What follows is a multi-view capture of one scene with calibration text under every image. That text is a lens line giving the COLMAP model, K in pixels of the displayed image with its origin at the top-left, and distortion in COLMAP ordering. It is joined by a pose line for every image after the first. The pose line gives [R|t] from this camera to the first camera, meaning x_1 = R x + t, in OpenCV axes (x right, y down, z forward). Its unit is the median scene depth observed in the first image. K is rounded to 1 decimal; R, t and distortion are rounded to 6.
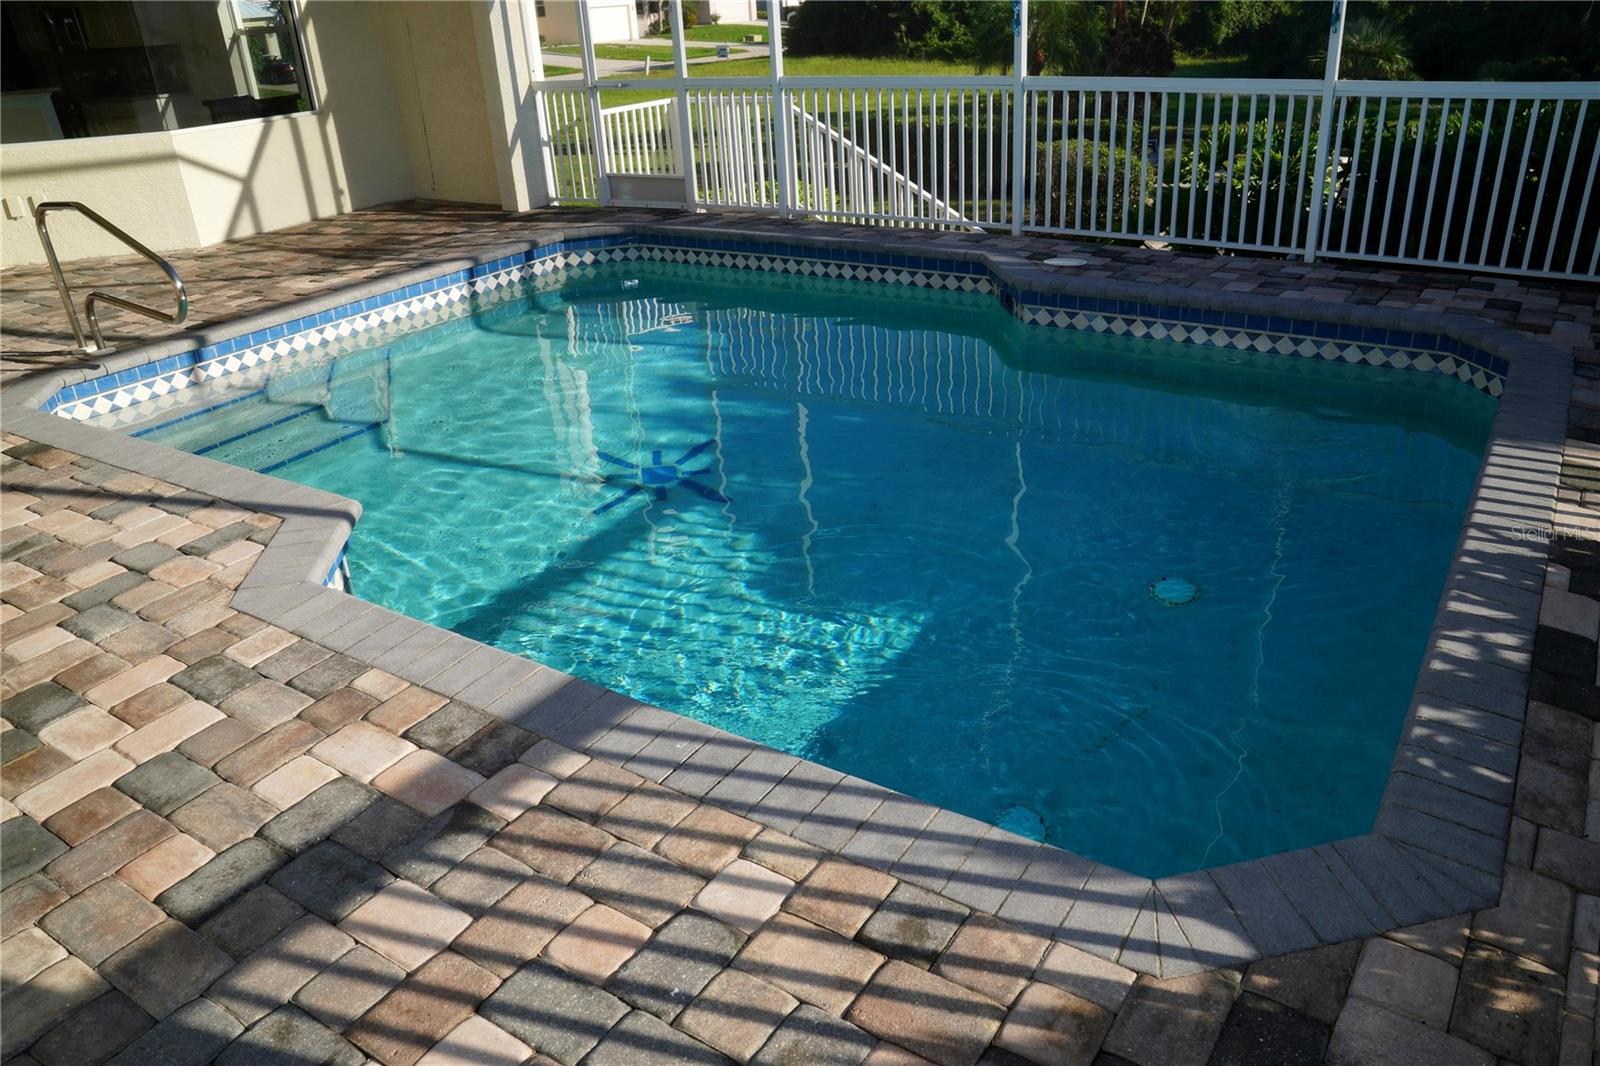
lens RADIAL K [[1131.8, 0, 800.0], [0, 1131.8, 533.0], [0, 0, 1]] dist [-0.113732, 0.086752]
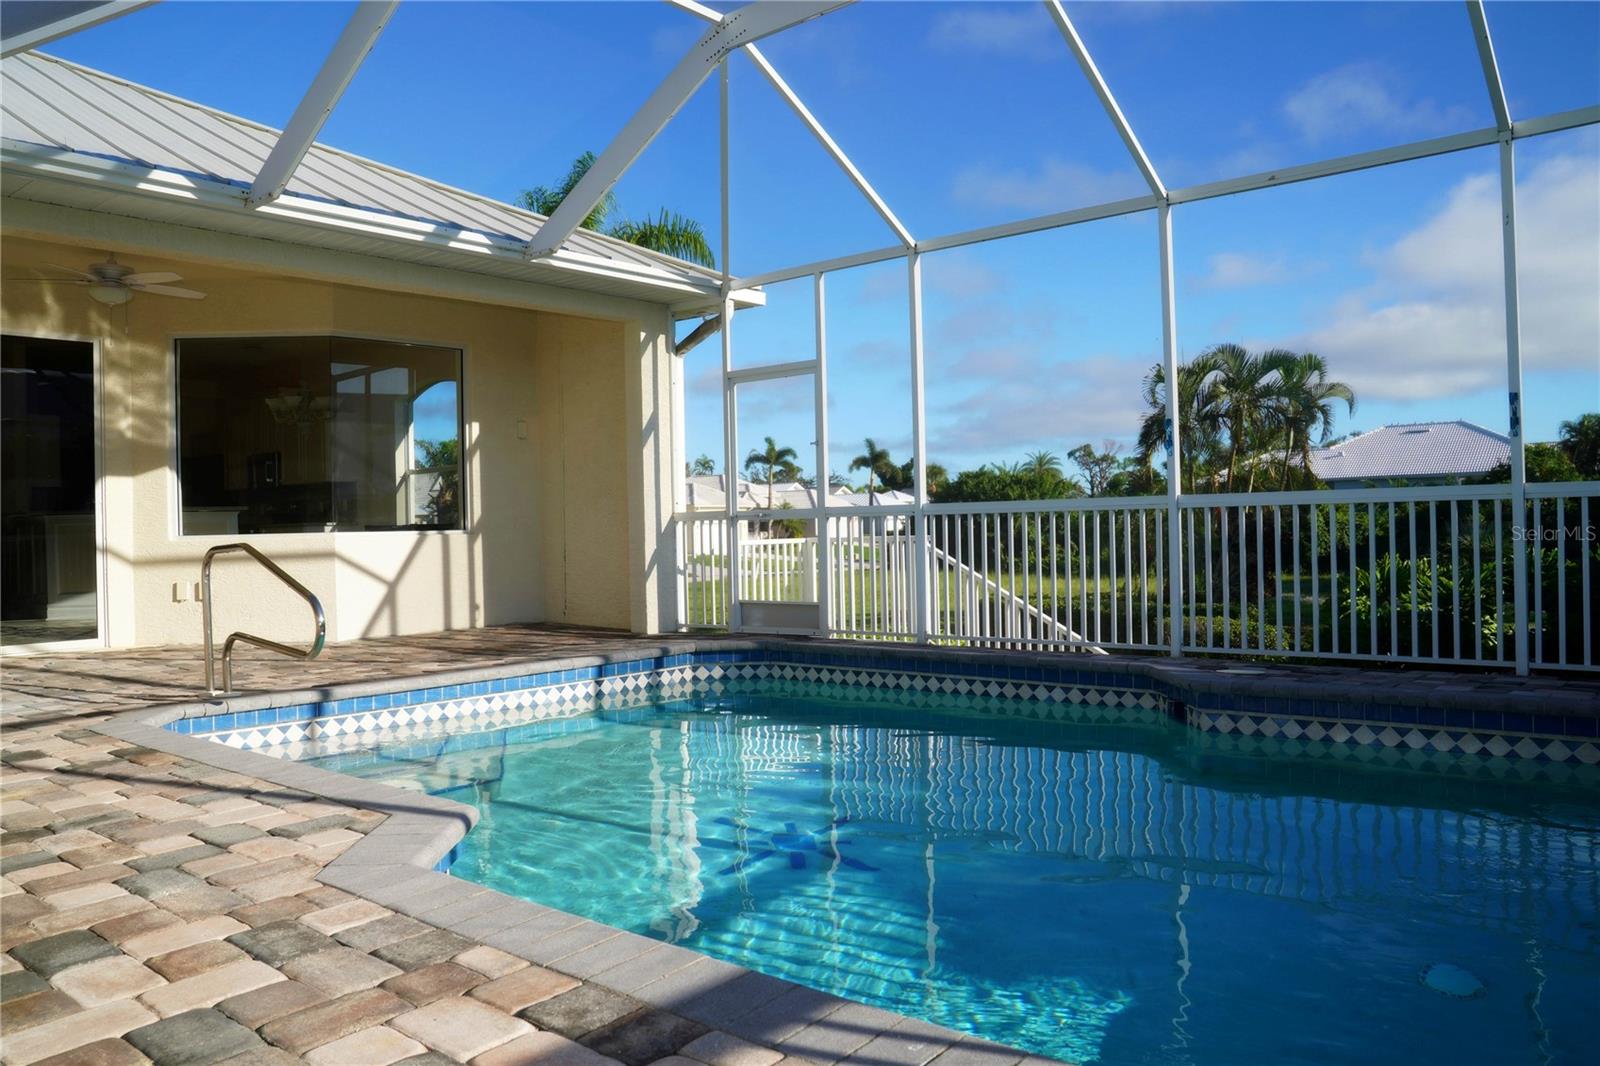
lens RADIAL K [[1130.6, 0, 749.3], [0, 1130.6, 537.8], [0, 0, 1]] dist [-0.127132, 0.095798]
pose [[0.991453, 0.031673, -0.126565, -0.055679], [-0.083387, 0.899920, -0.428007, 0.087382], [0.100342, 0.434902, 0.894870, 0.104908]]
